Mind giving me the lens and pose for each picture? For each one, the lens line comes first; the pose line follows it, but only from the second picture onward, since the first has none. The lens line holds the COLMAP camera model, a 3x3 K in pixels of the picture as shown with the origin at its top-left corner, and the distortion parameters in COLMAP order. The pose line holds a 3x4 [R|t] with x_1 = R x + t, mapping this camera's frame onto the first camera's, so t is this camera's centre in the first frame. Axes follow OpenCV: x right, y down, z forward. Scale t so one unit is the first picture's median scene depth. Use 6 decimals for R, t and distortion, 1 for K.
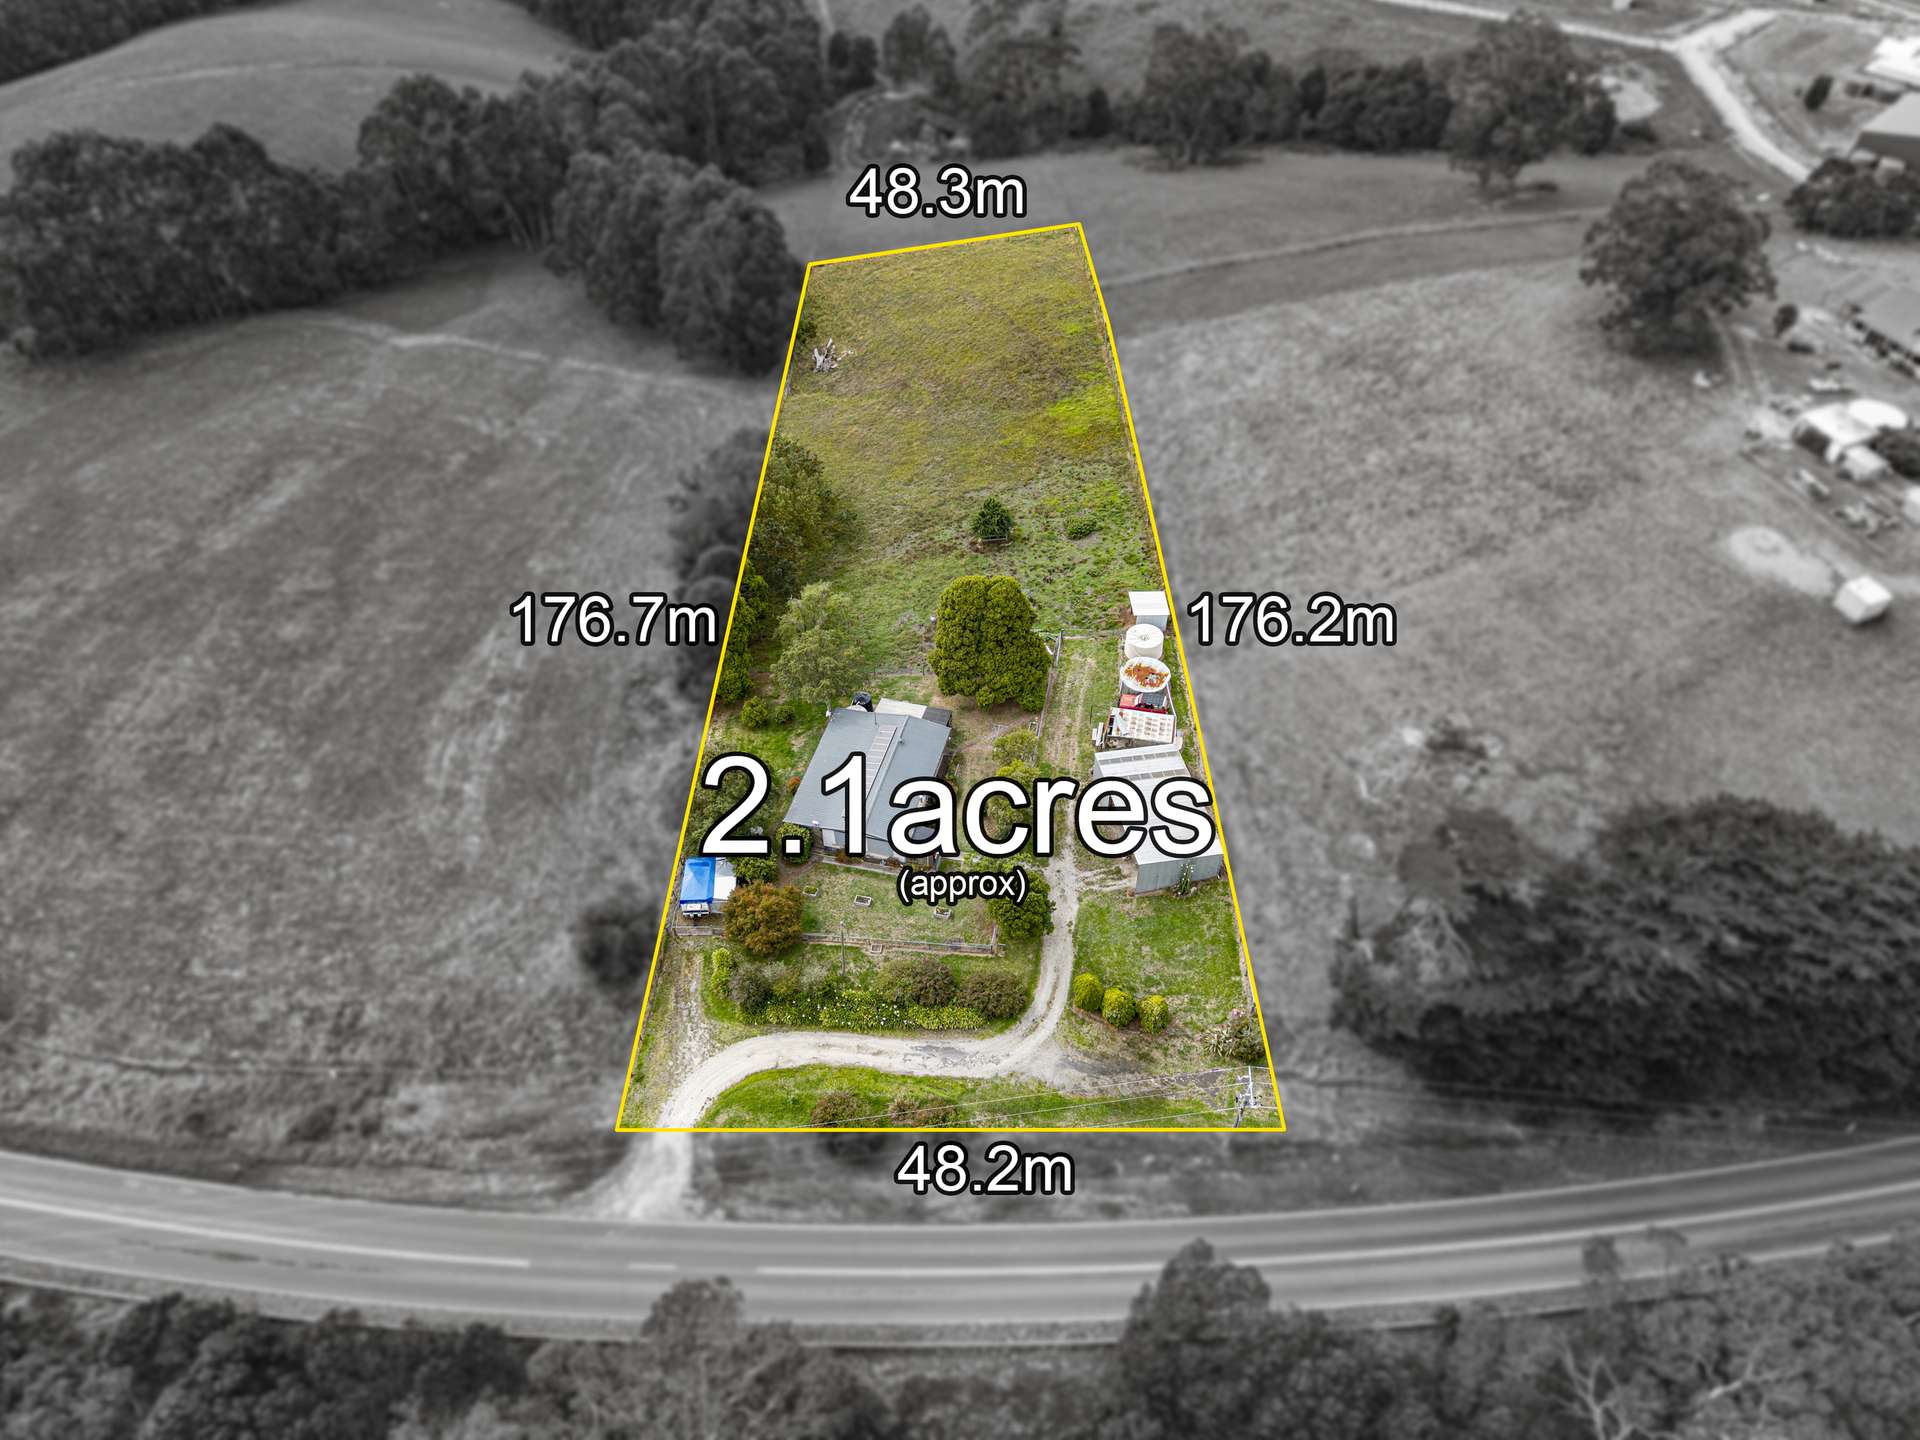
lens RADIAL K [[1282.8, 0, 960.0], [0, 1282.8, 720.0], [0, 0, 1]] dist [0.019110, -0.015210]
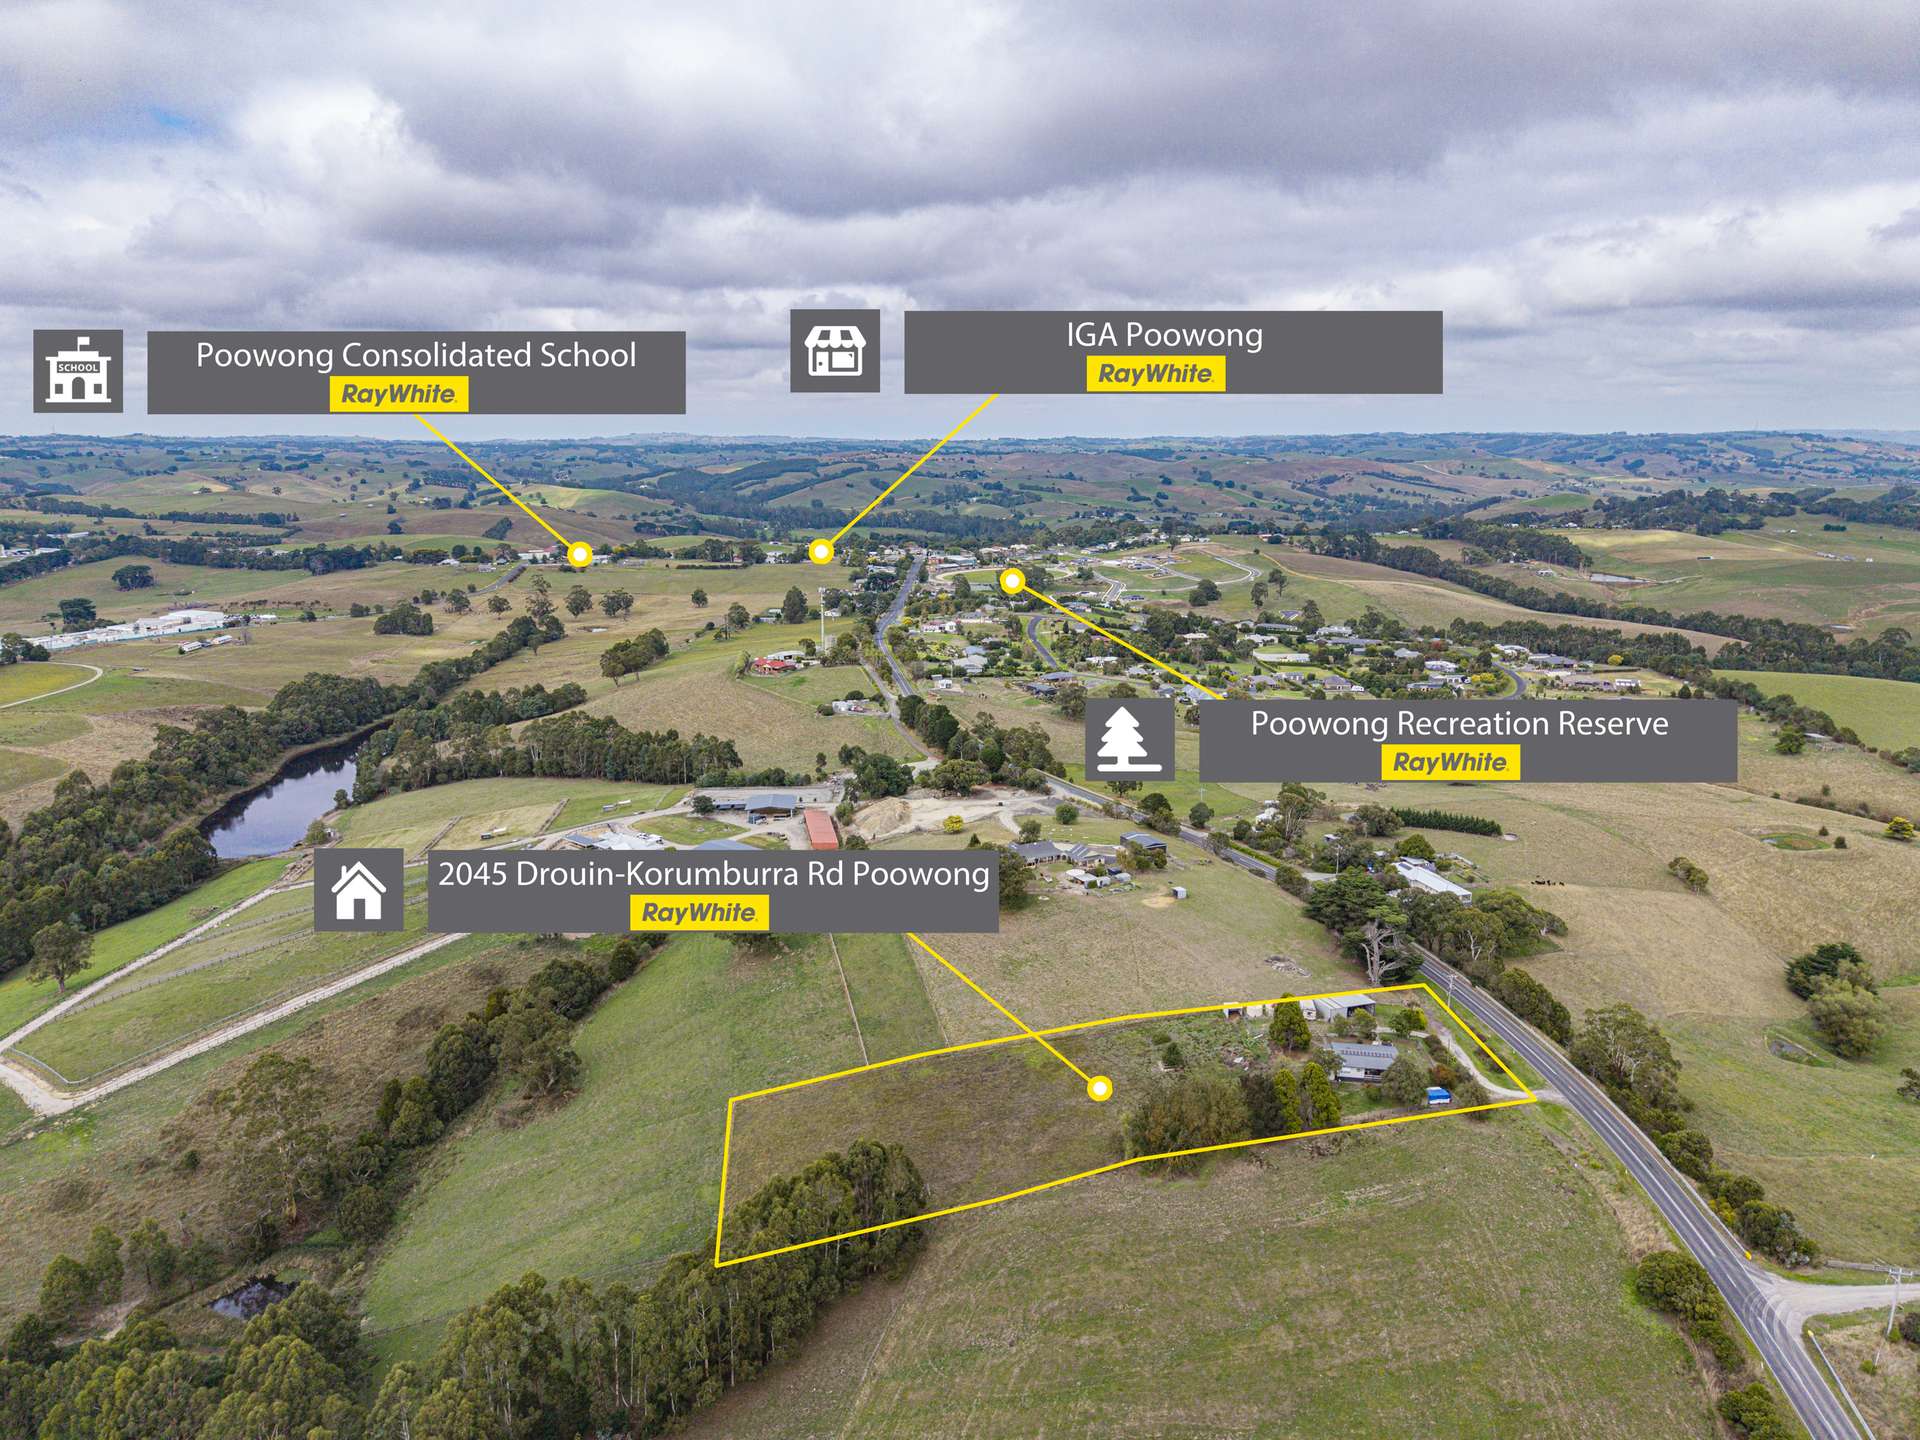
lens RADIAL K [[1282.8, 0, 960.0], [0, 1282.8, 720.0], [0, 0, 1]] dist [0.019110, -0.015210]
pose [[-0.103044, -0.228123, 0.968164, -1.873853], [0.727157, 0.646862, 0.229810, -1.258042], [-0.678693, 0.727688, 0.099226, 0.649854]]
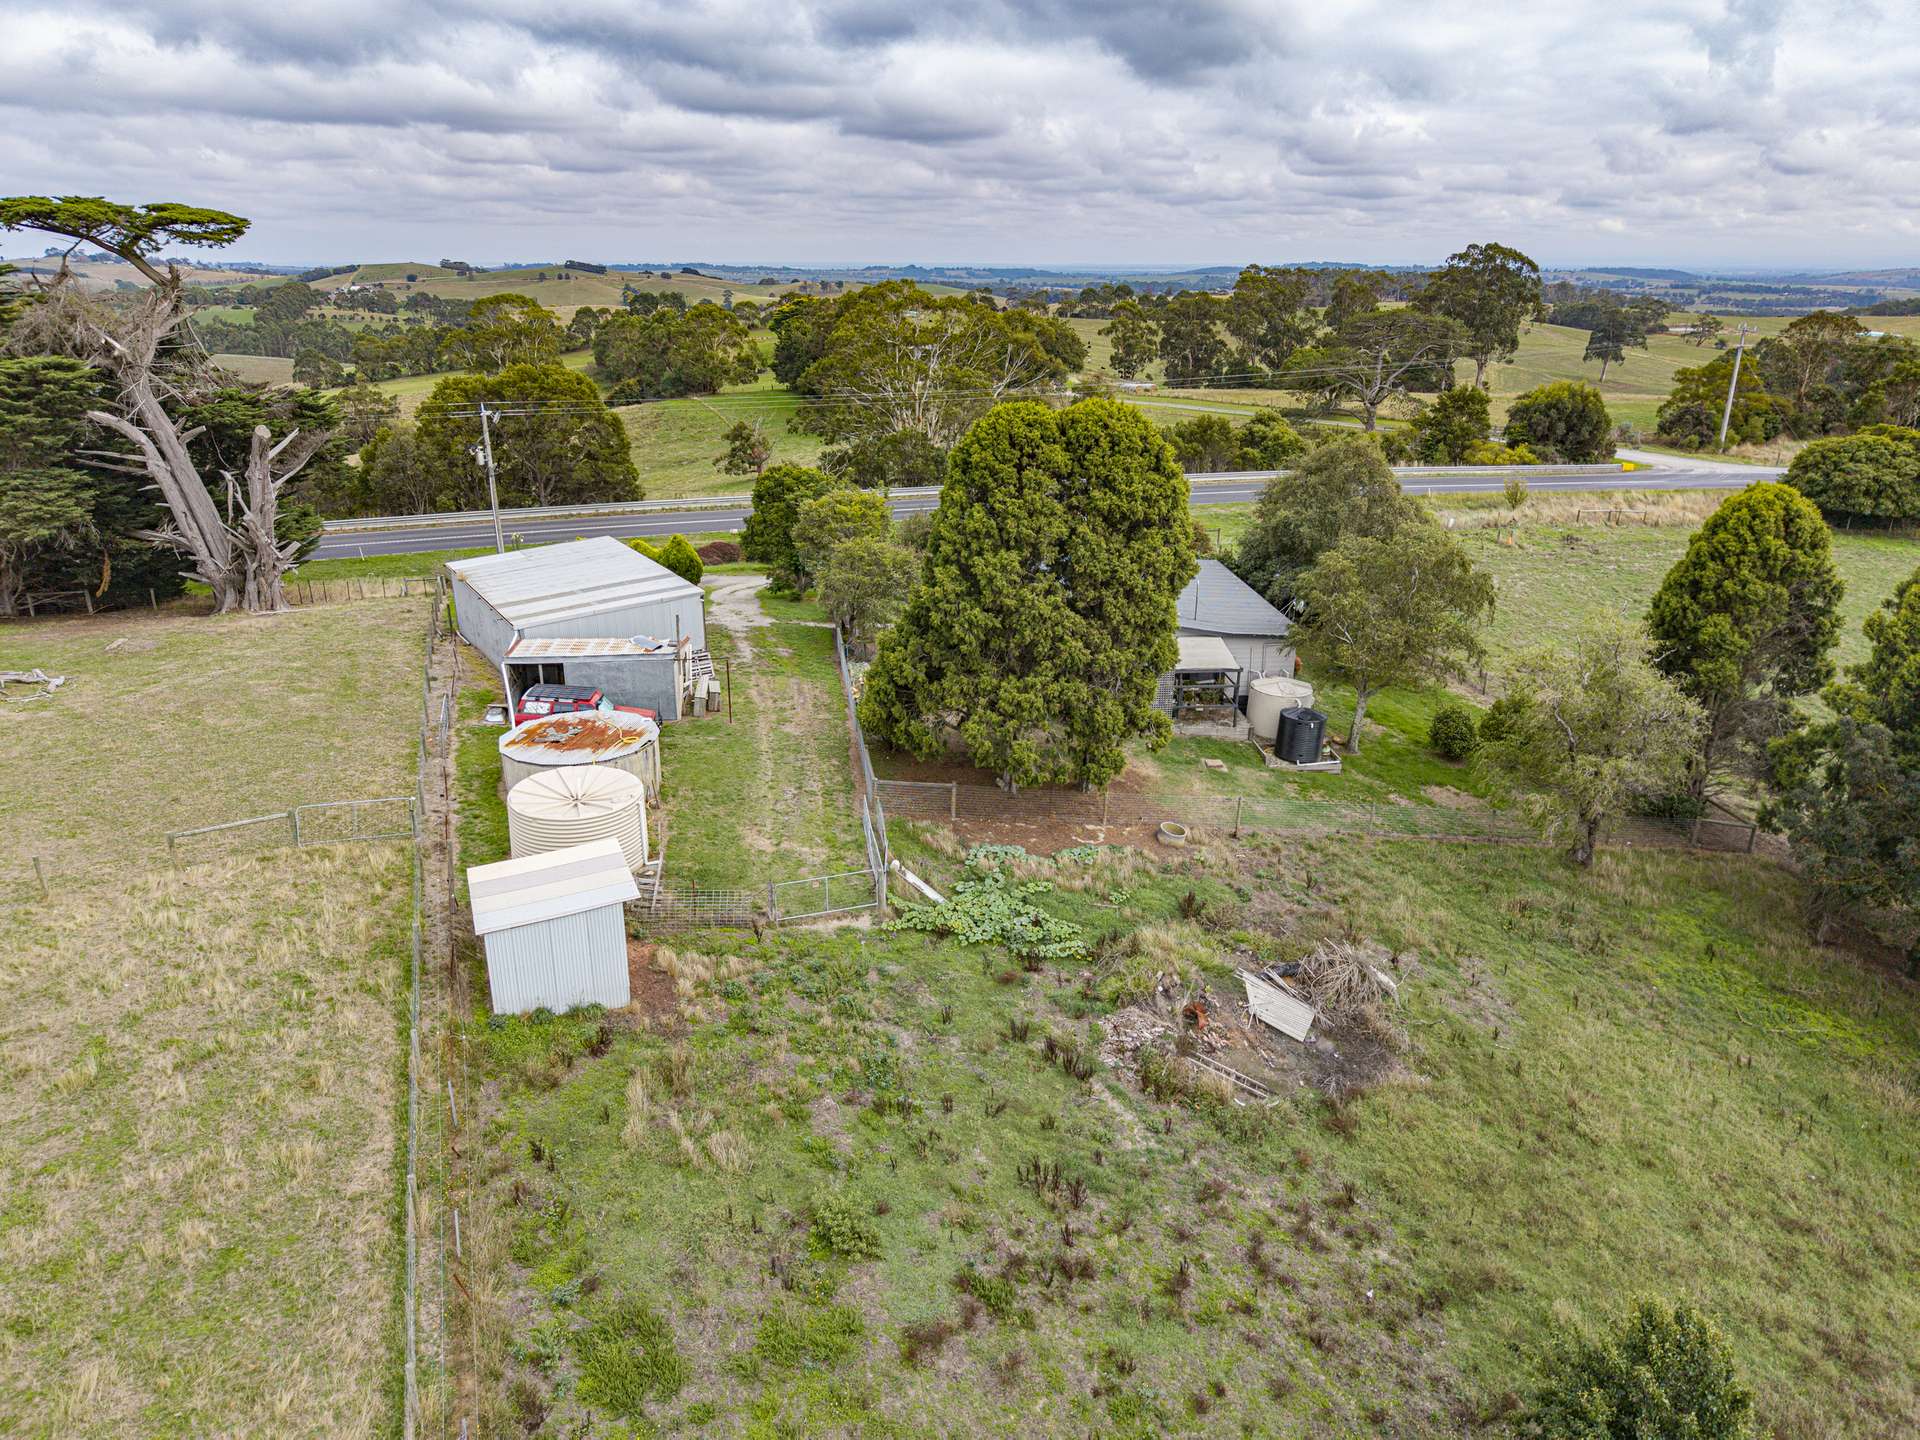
lens RADIAL K [[1282.8, 0, 960.0], [0, 1282.8, 720.0], [0, 0, 1]] dist [0.019110, -0.015210]
pose [[-0.942548, 0.115945, -0.313305, 0.134179], [-0.240420, 0.415736, 0.877133, -0.304754], [0.231951, 0.902065, -0.363976, 0.984868]]
